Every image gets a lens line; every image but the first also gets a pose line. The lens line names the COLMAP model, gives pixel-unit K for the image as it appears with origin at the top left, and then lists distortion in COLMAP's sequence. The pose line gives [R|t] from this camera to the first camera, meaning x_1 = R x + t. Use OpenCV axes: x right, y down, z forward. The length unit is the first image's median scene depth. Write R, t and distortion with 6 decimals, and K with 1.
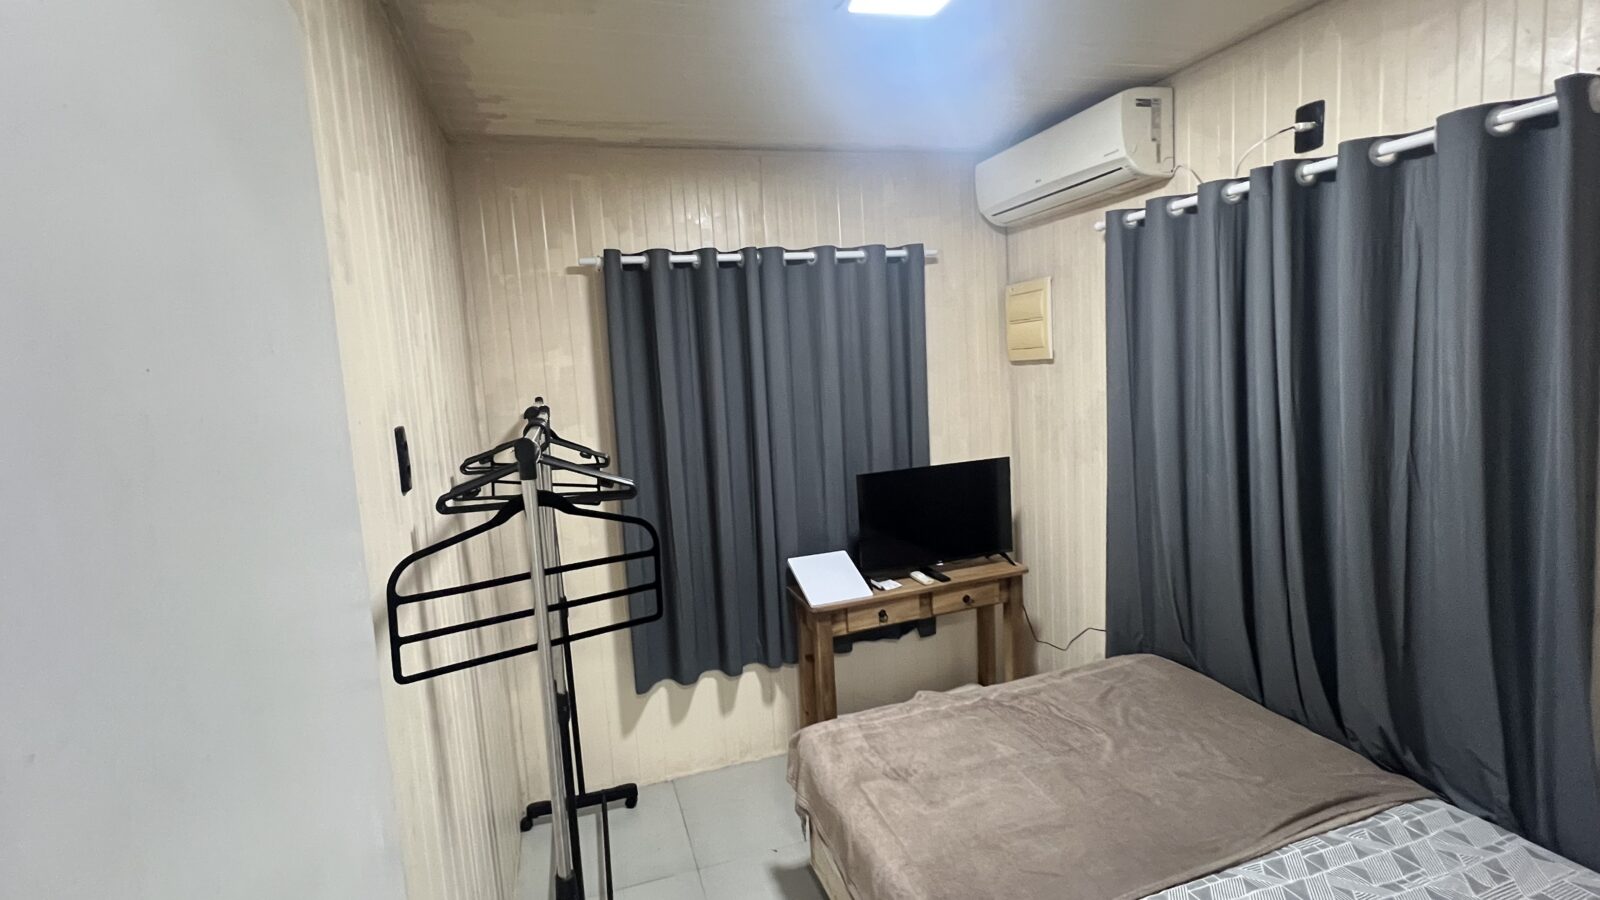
lens RADIAL K [[751.7, 0, 795.7], [0, 751.7, 443.4], [0, 0, 1]] dist [0.000396, 0.000425]
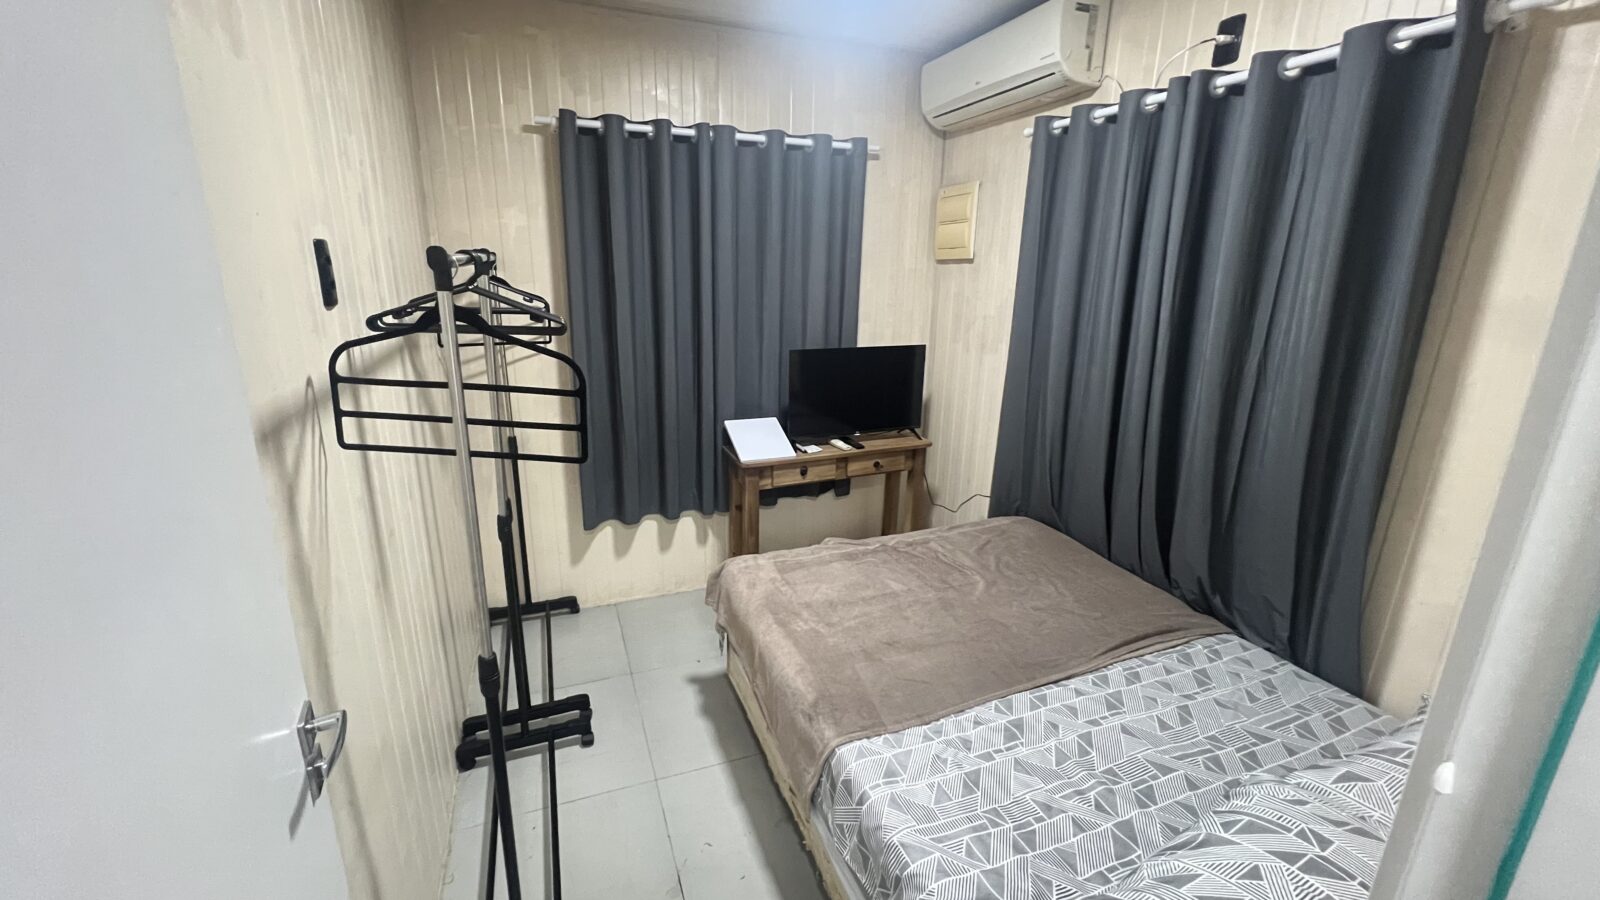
lens RADIAL K [[644.5, 0, 798.6], [0, 644.5, 444.0], [0, 0, 1]] dist [0.002032, -0.000148]
pose [[0.994672, 0.058969, 0.084562, 0.021750], [-0.071292, 0.985957, 0.151020, 0.035617], [-0.074469, -0.156244, 0.984907, 0.036508]]
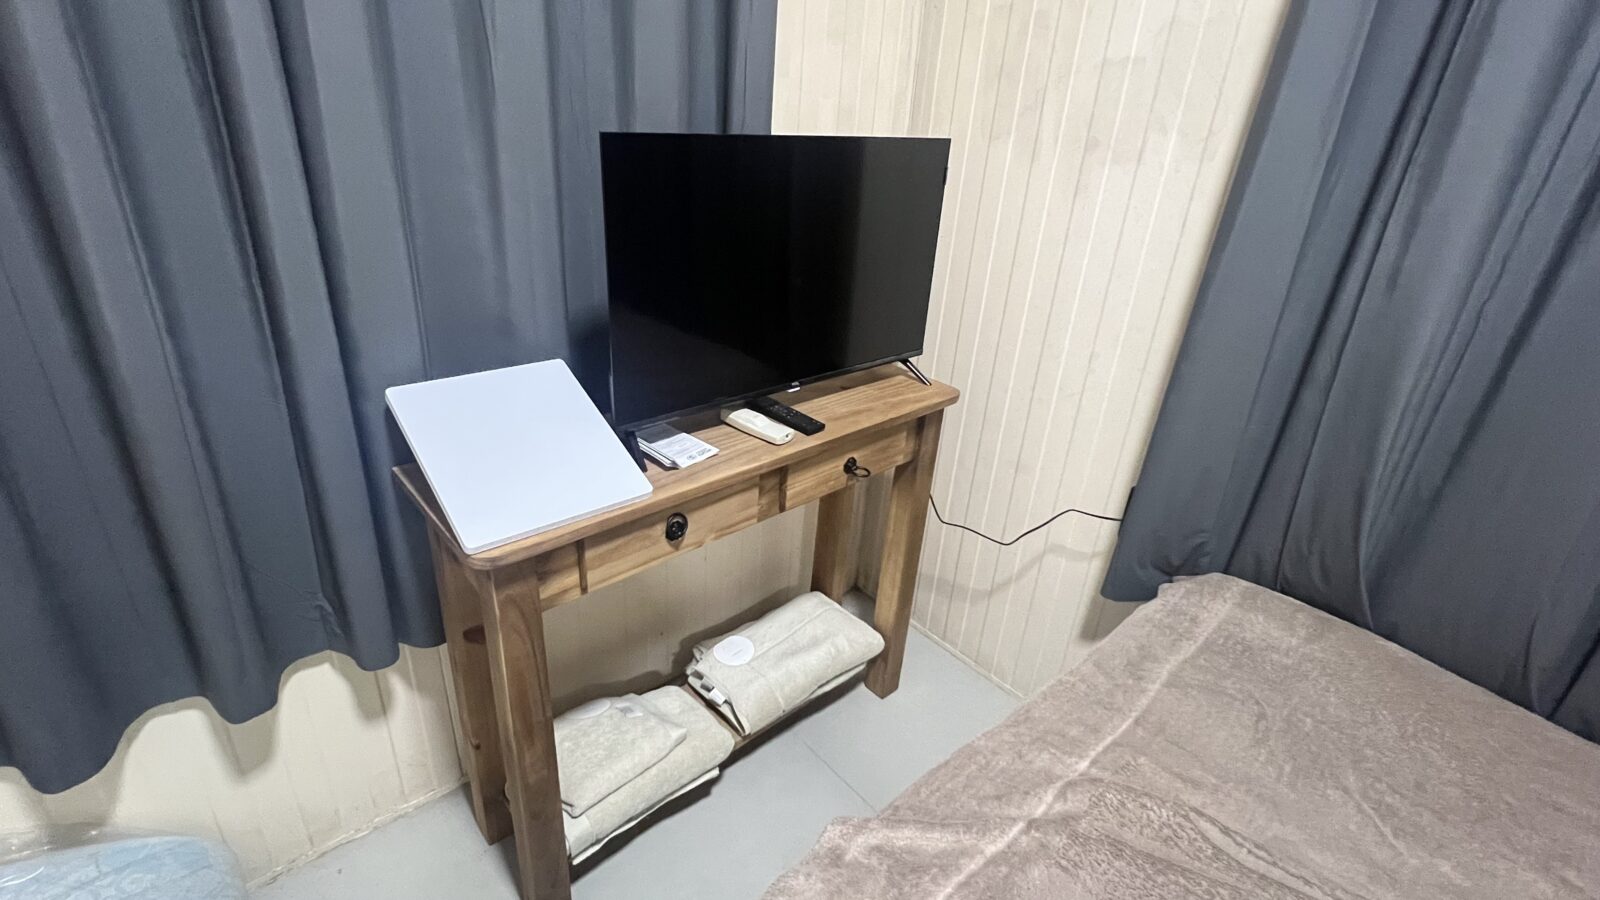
lens RADIAL K [[751.7, 0, 806.0], [0, 751.7, 455.1], [0, 0, 1]] dist [0.000396, 0.000425]
pose [[0.910515, -0.065815, 0.408205, 0.023467], [-0.070439, 0.948129, 0.309983, 0.068623], [-0.407433, -0.310997, 0.858650, 0.670594]]
